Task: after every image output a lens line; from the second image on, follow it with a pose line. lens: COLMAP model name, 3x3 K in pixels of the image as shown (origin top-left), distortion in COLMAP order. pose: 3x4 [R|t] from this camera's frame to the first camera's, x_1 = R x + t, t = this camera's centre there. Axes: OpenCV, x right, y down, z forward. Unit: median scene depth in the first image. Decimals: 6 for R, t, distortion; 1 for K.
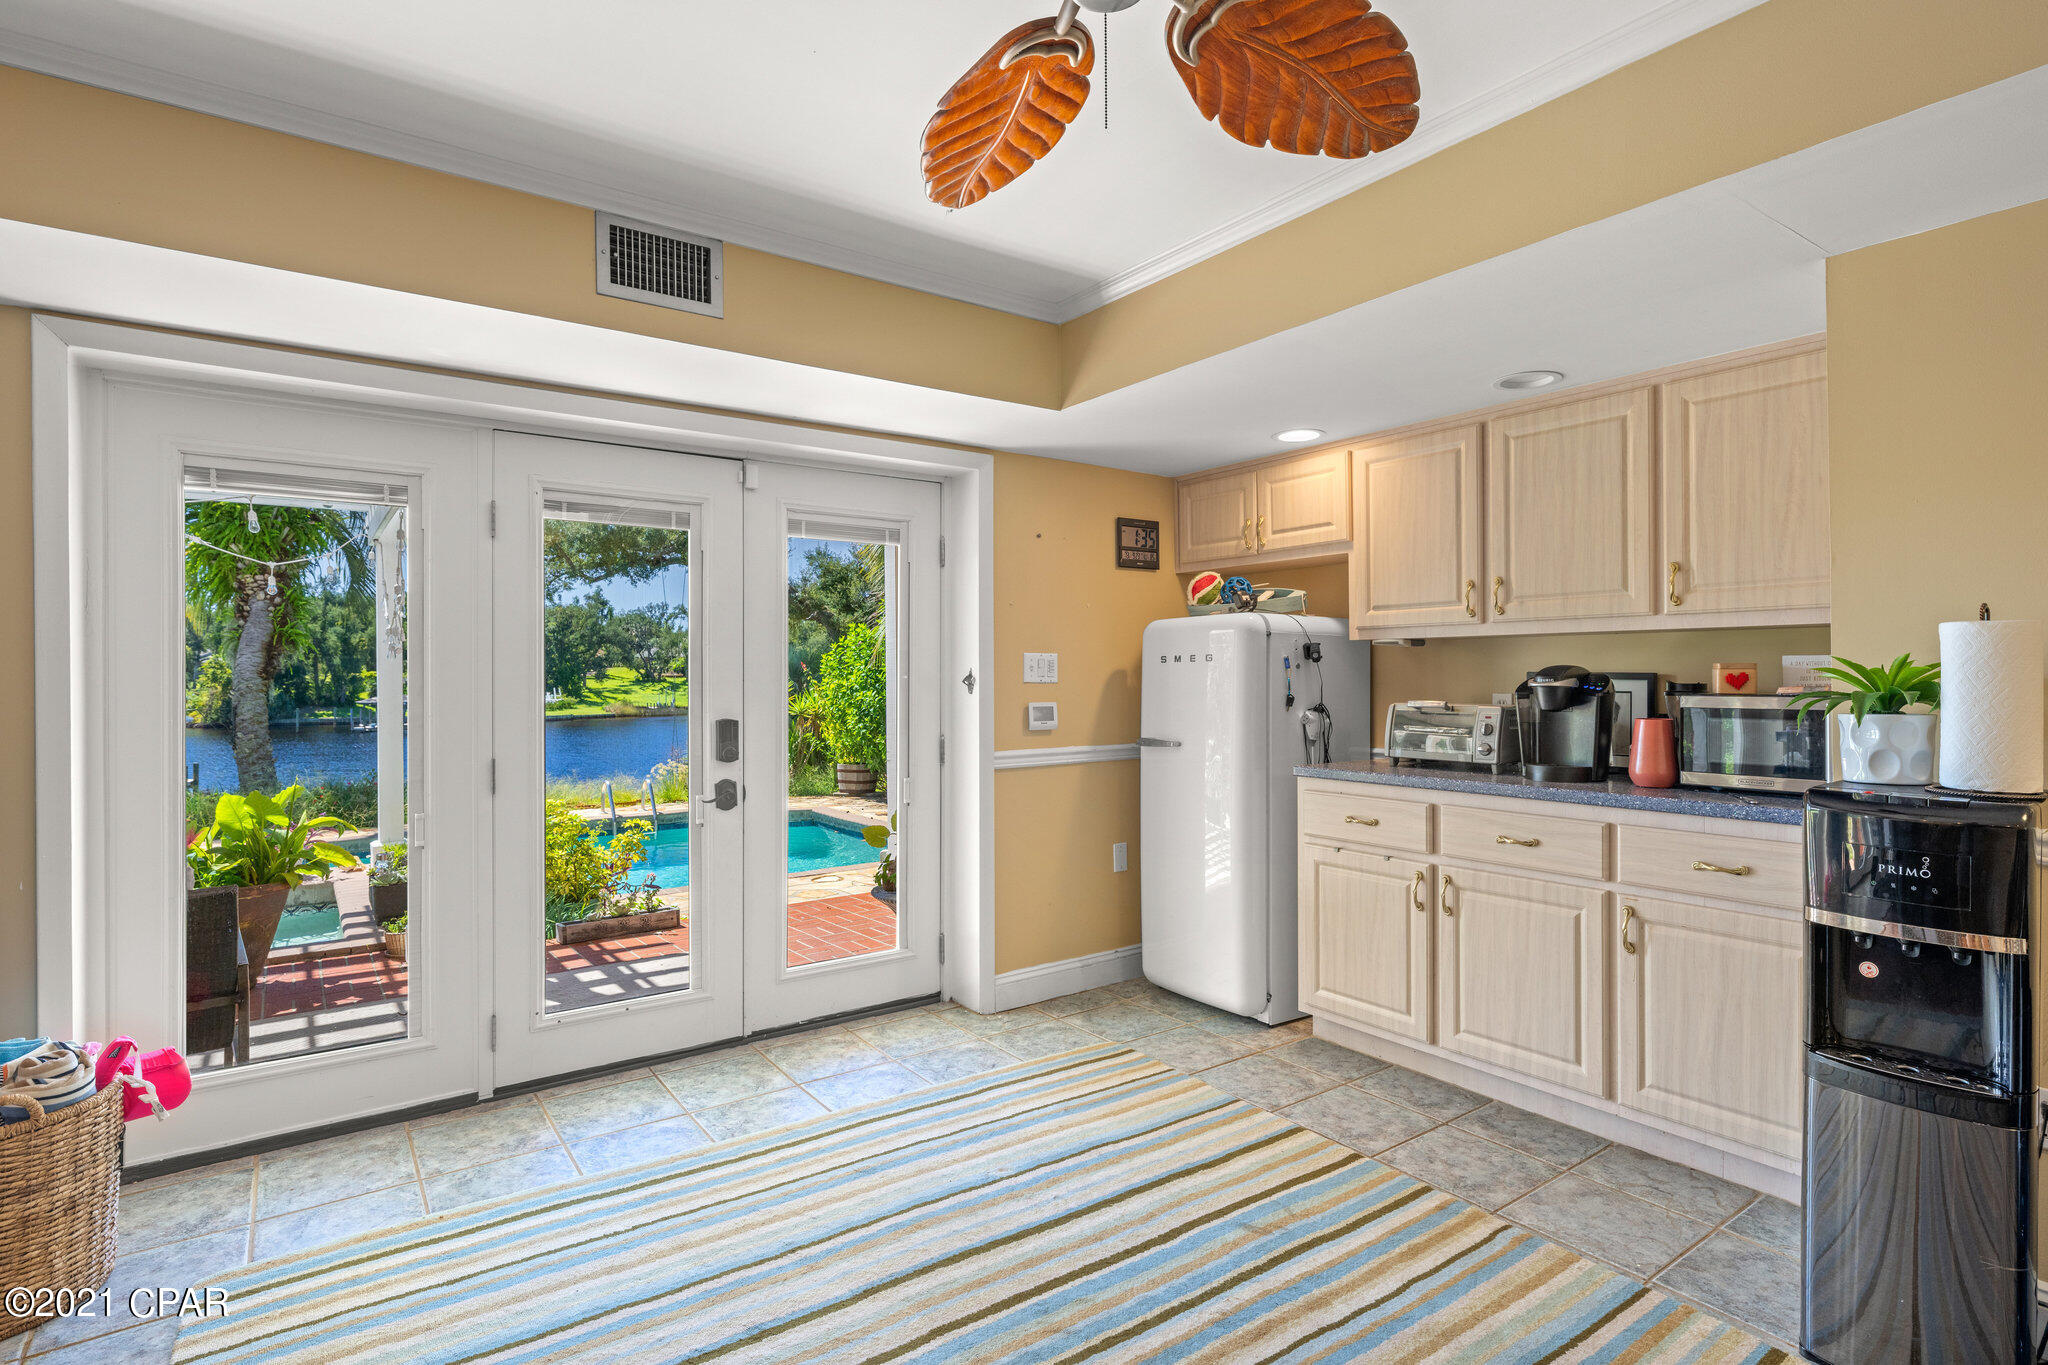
lens RADIAL K [[1017.5, 0, 1025.0], [0, 1017.5, 674.6], [0, 0, 1]] dist [0.003272, -0.000383]
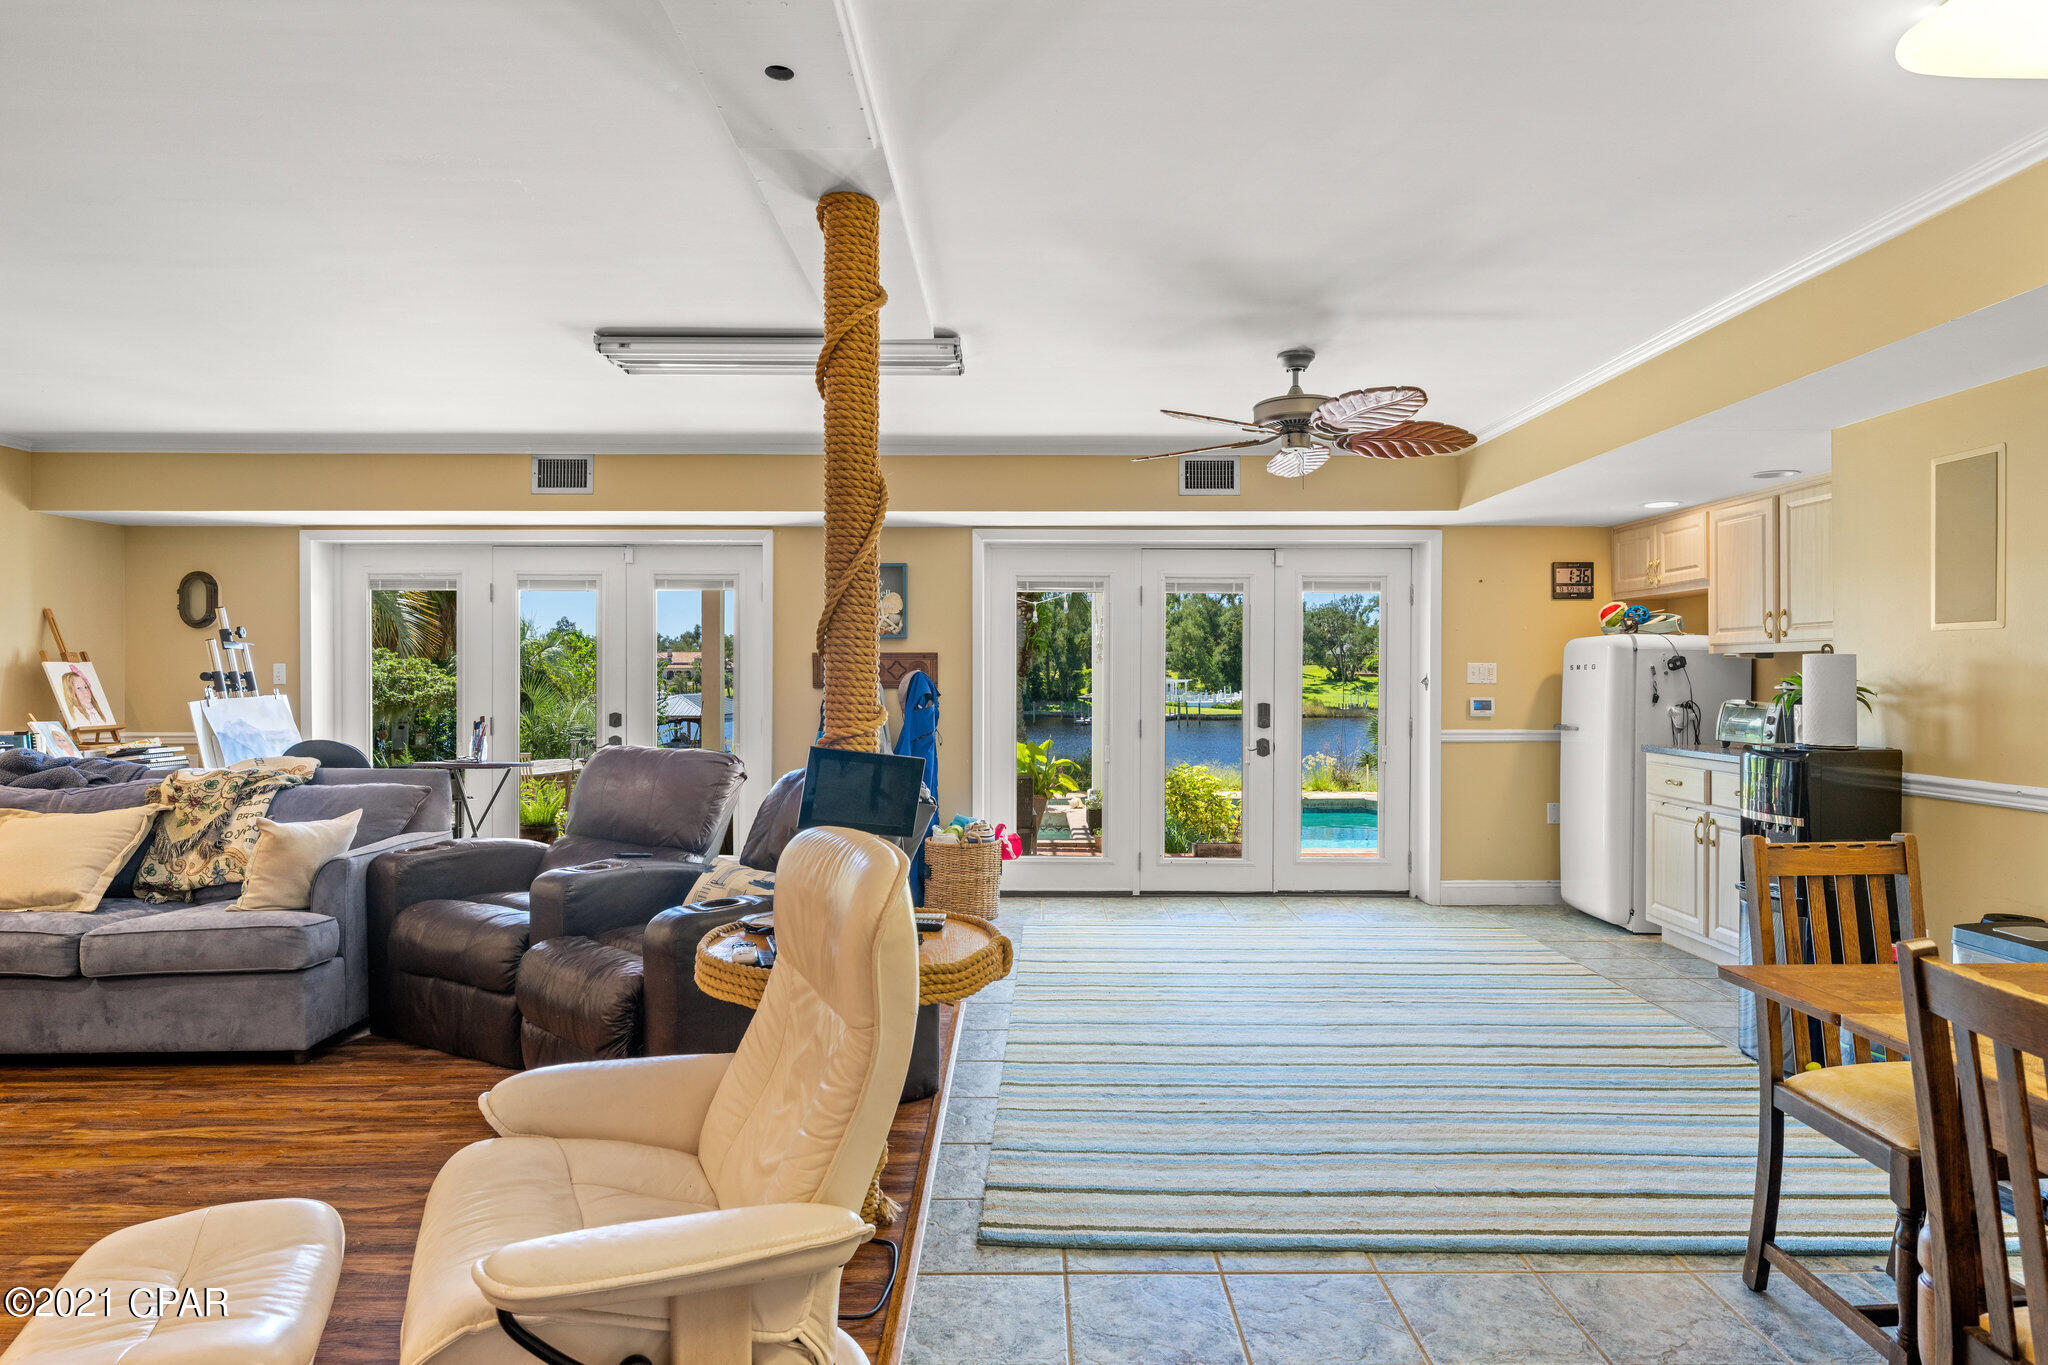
lens RADIAL K [[1171.1, 0, 1031.4], [0, 1171.1, 680.6], [0, 0, 1]] dist [0.004333, 0.000091]
pose [[0.813550, 0.009298, -0.581421, 0.477559], [-0.005637, 0.999951, 0.008104, -0.006117], [0.581468, -0.003315, 0.813563, -0.737761]]
